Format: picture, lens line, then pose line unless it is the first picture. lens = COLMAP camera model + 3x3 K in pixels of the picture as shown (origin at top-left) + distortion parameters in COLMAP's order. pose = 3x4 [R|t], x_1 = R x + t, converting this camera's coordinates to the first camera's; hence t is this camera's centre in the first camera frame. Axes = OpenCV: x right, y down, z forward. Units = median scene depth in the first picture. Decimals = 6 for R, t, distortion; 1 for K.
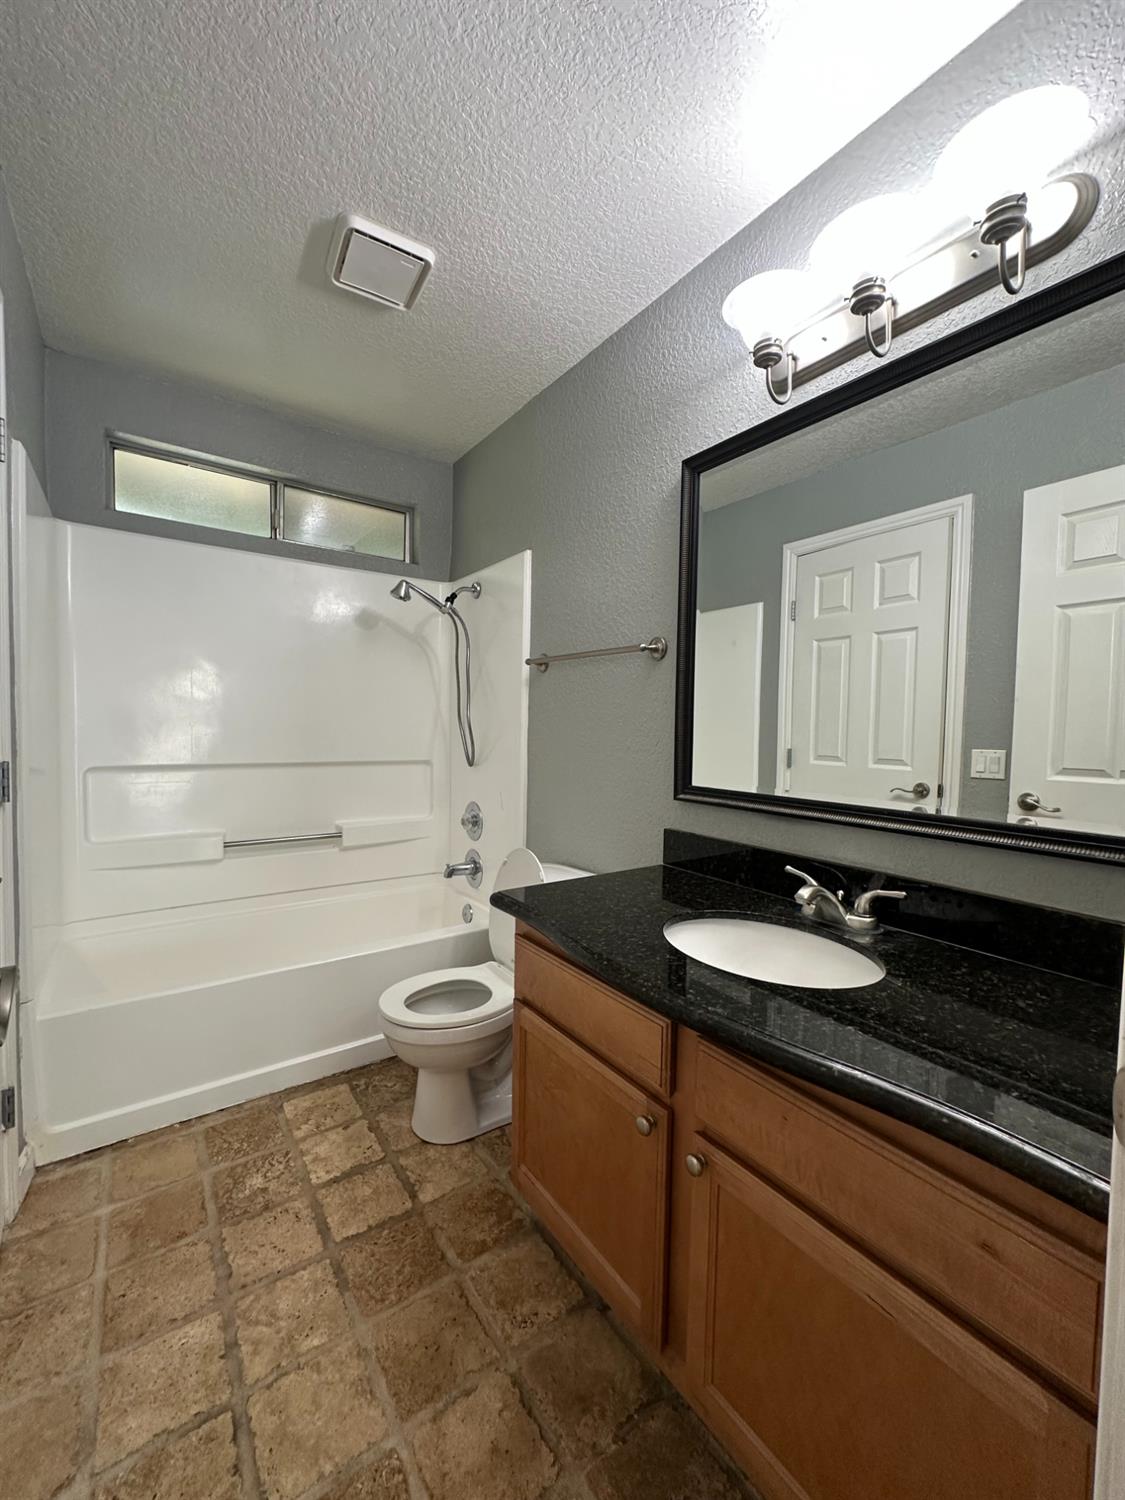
lens RADIAL K [[595.3, 0, 562.5], [0, 595.3, 750.0], [0, 0, 1]] dist [-0.003028, 0.000365]
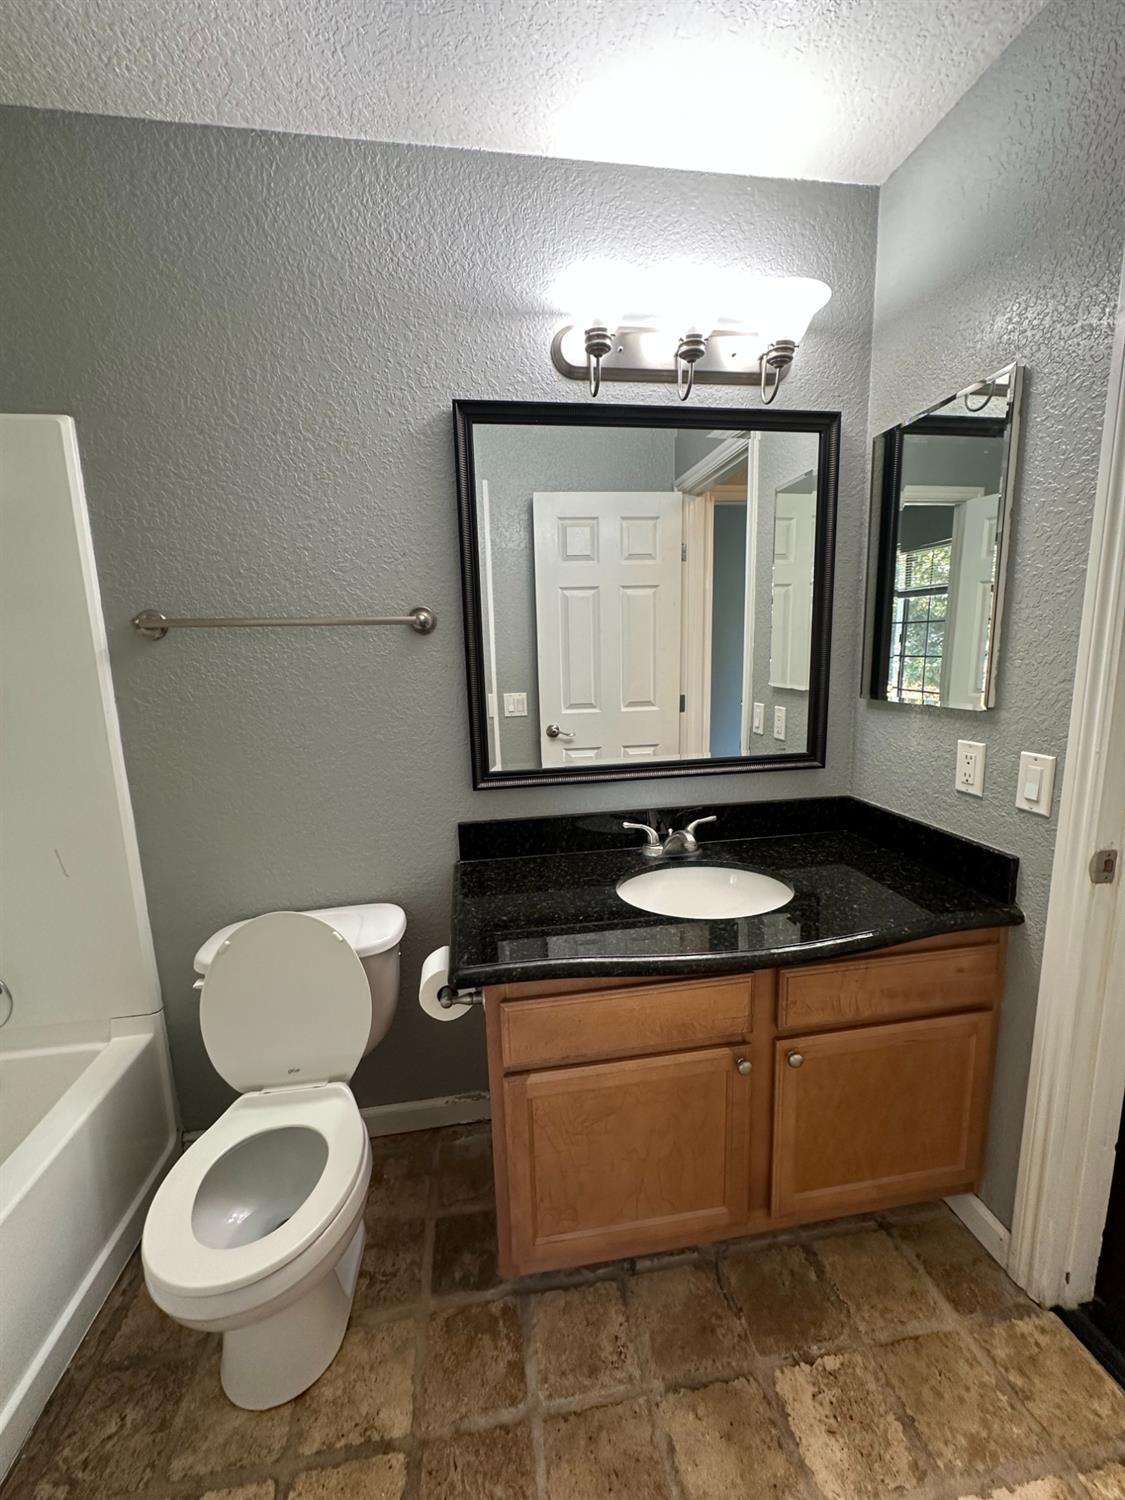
lens RADIAL K [[594.2, 0, 562.5], [0, 594.2, 750.0], [0, 0, 1]] dist [-0.007412, 0.002414]
pose [[0.445094, -0.177828, 0.877650, -0.708467], [0.071629, 0.984014, 0.163053, -0.153012], [-0.892615, -0.009709, 0.450716, 0.602417]]
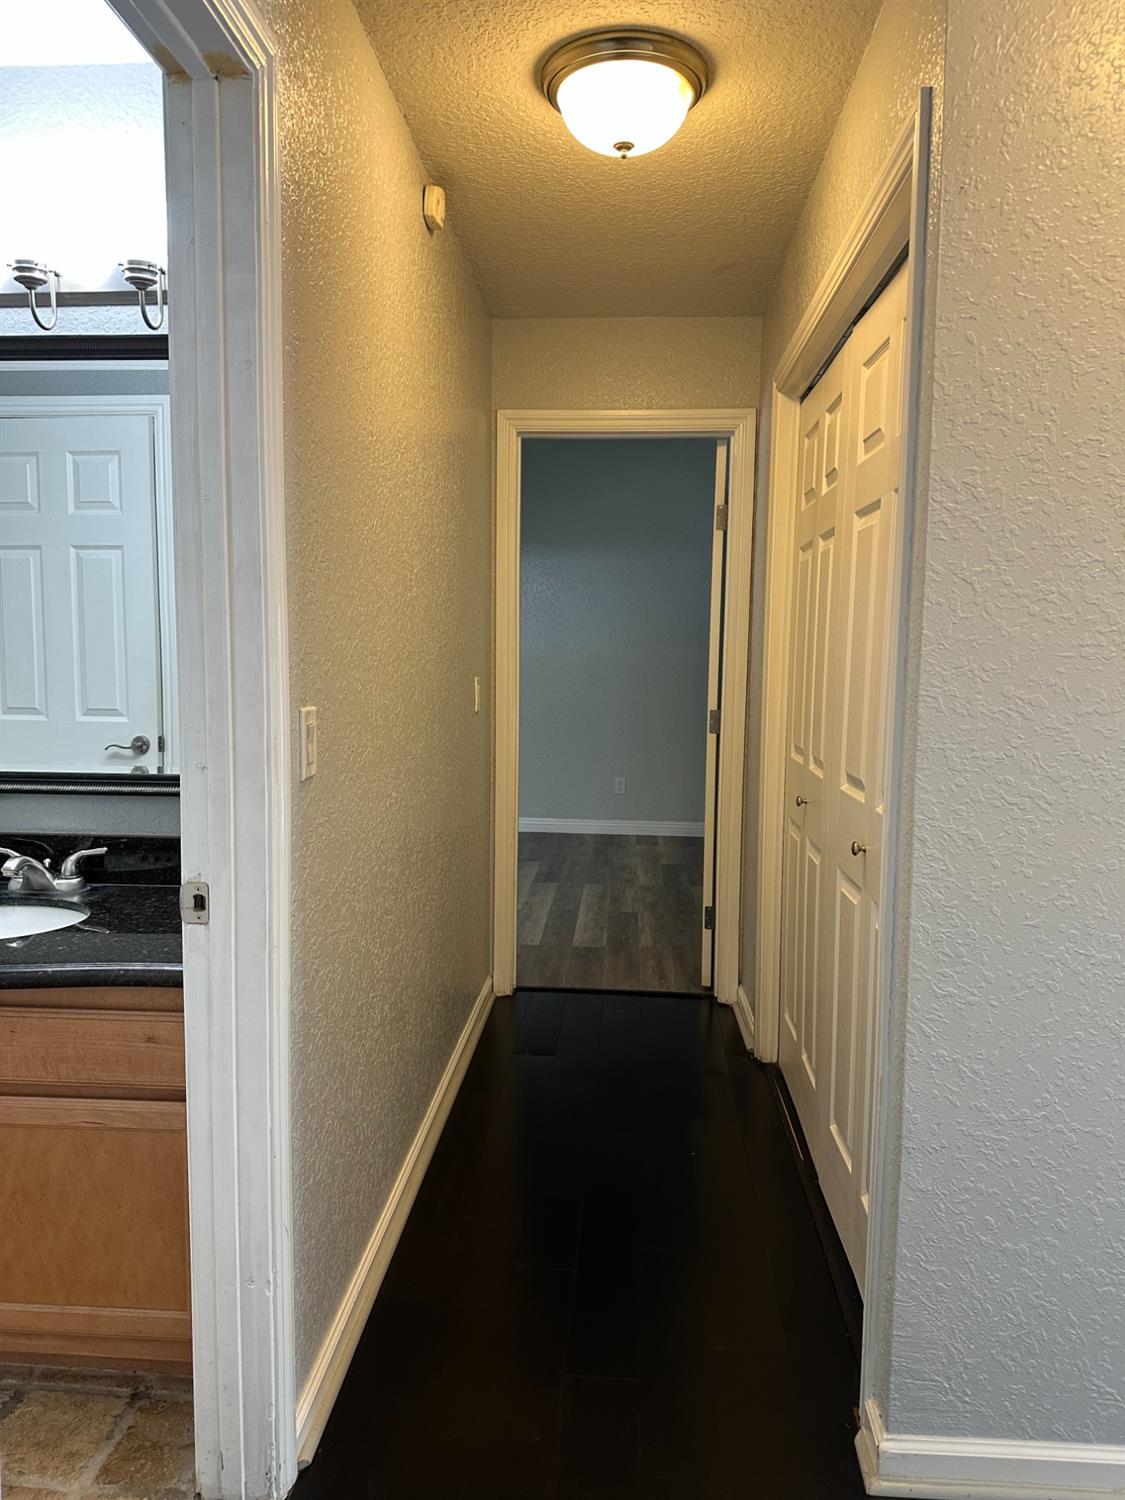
lens RADIAL K [[1060.3, 0, 562.5], [0, 1060.3, 750.0], [0, 0, 1]] dist [-0.002119, -0.005829]
pose [[0.626413, -0.089095, 0.774383, -0.340710], [0.031616, 0.995533, 0.088964, -0.075289], [-0.778850, -0.031245, 0.626431, -0.758231]]
